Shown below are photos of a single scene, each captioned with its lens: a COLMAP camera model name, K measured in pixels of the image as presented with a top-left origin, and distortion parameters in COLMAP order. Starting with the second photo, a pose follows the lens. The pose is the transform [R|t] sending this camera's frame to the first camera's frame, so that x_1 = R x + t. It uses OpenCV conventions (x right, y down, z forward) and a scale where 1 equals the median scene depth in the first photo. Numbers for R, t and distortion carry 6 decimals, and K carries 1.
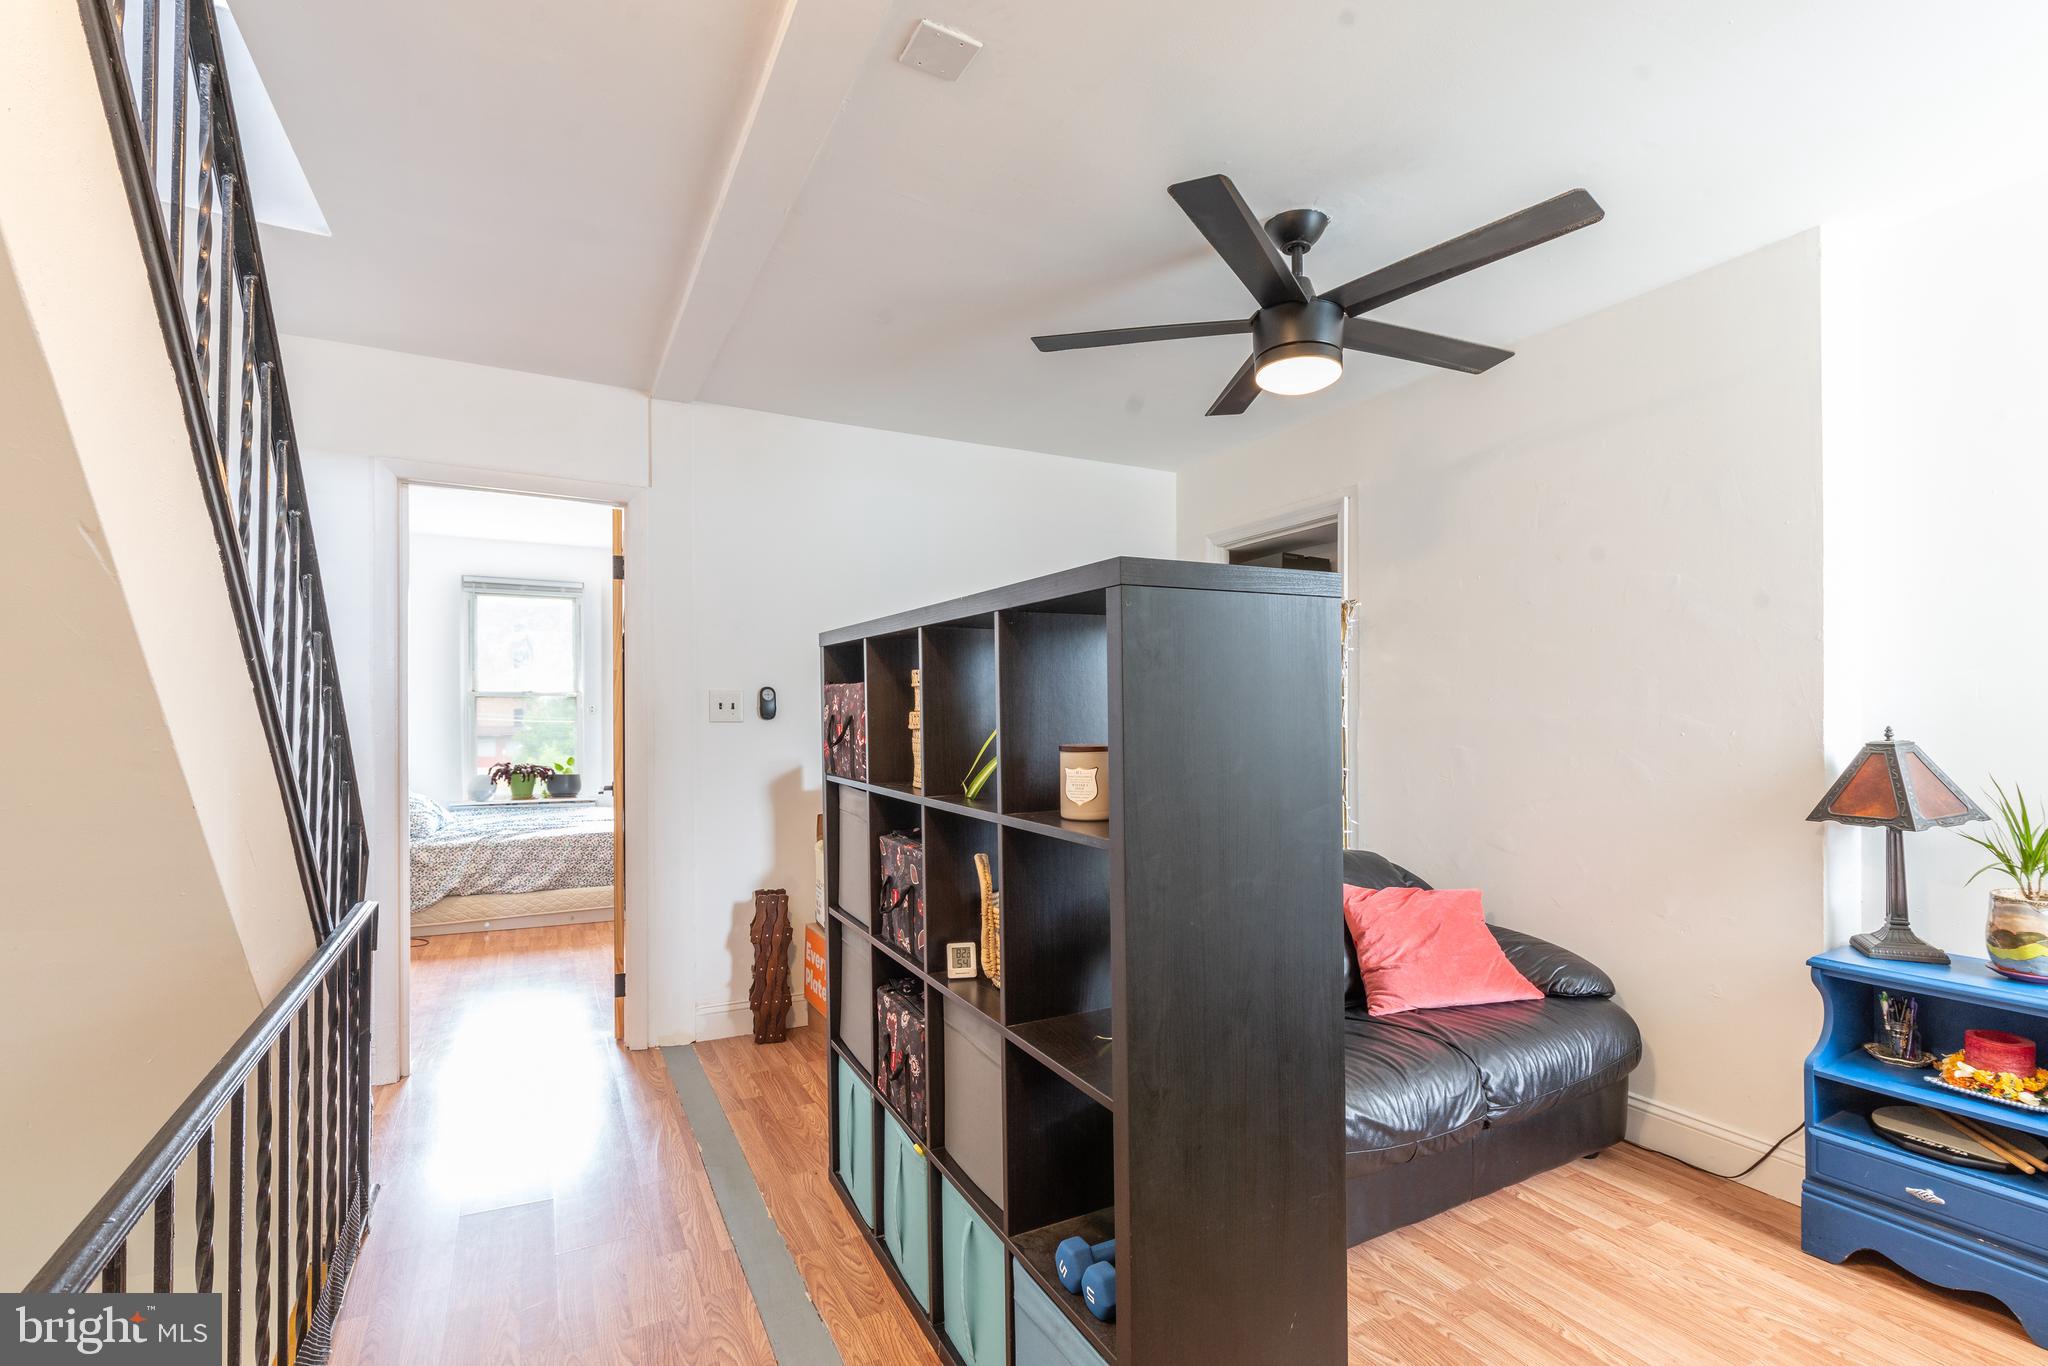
lens RADIAL K [[927.0, 0, 1035.9], [0, 927.0, 722.9], [0, 0, 1]] dist [-0.000125, -0.000282]
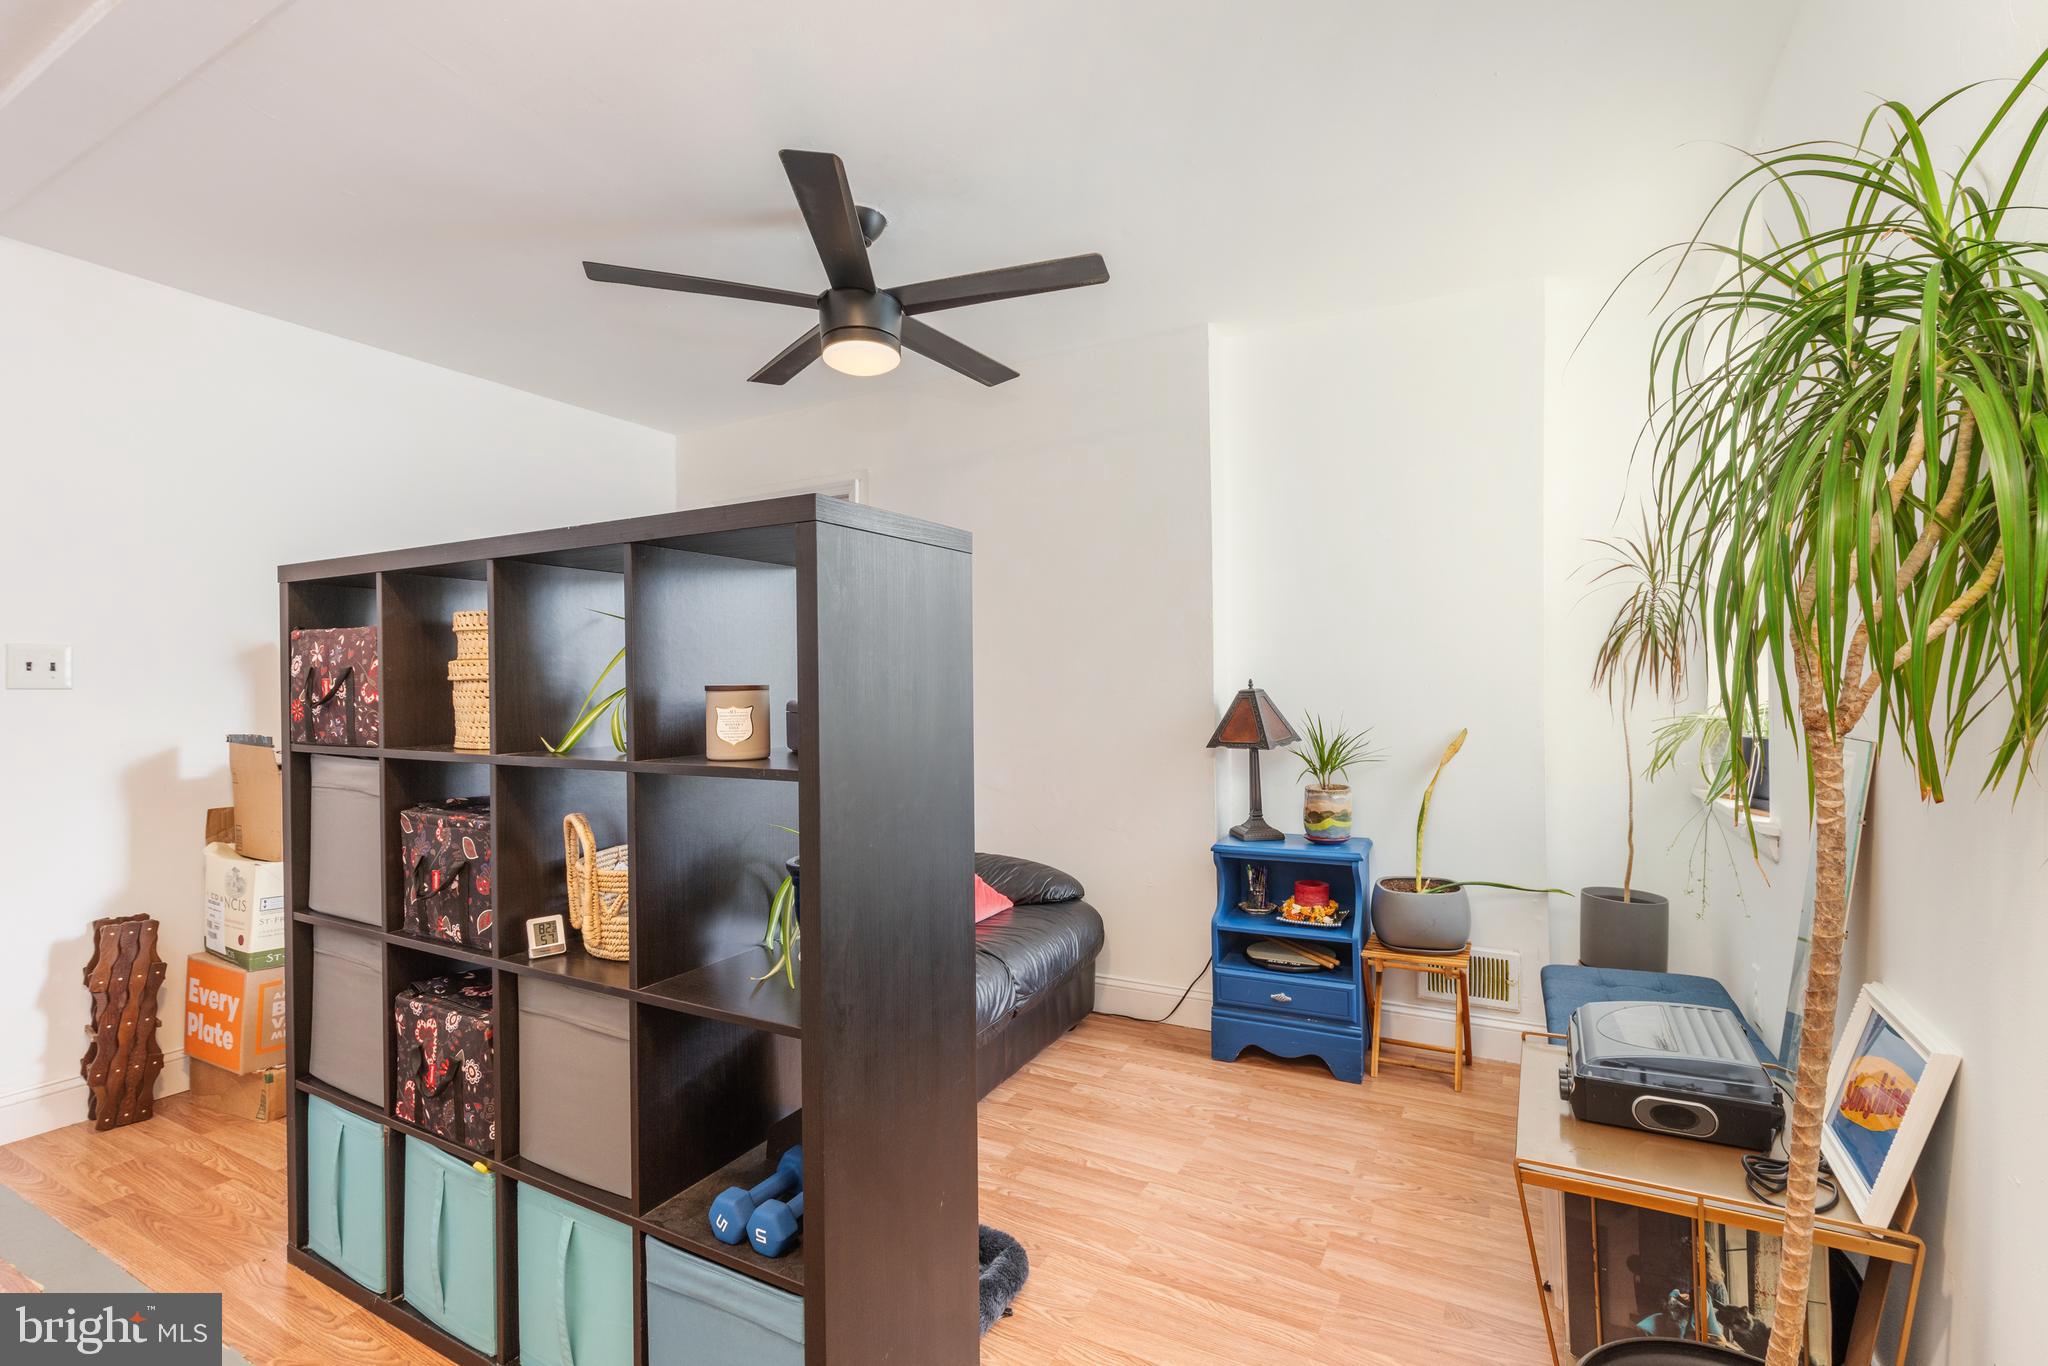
lens RADIAL K [[895.6, 0, 1024.0], [0, 895.6, 683.0], [0, 0, 1]] dist [0.000942, -0.000325]
pose [[0.841338, -0.003145, 0.540501, -0.129752], [0.012679, 0.999823, -0.013918, 0.025005], [-0.540361, 0.018563, 0.841228, 0.018326]]
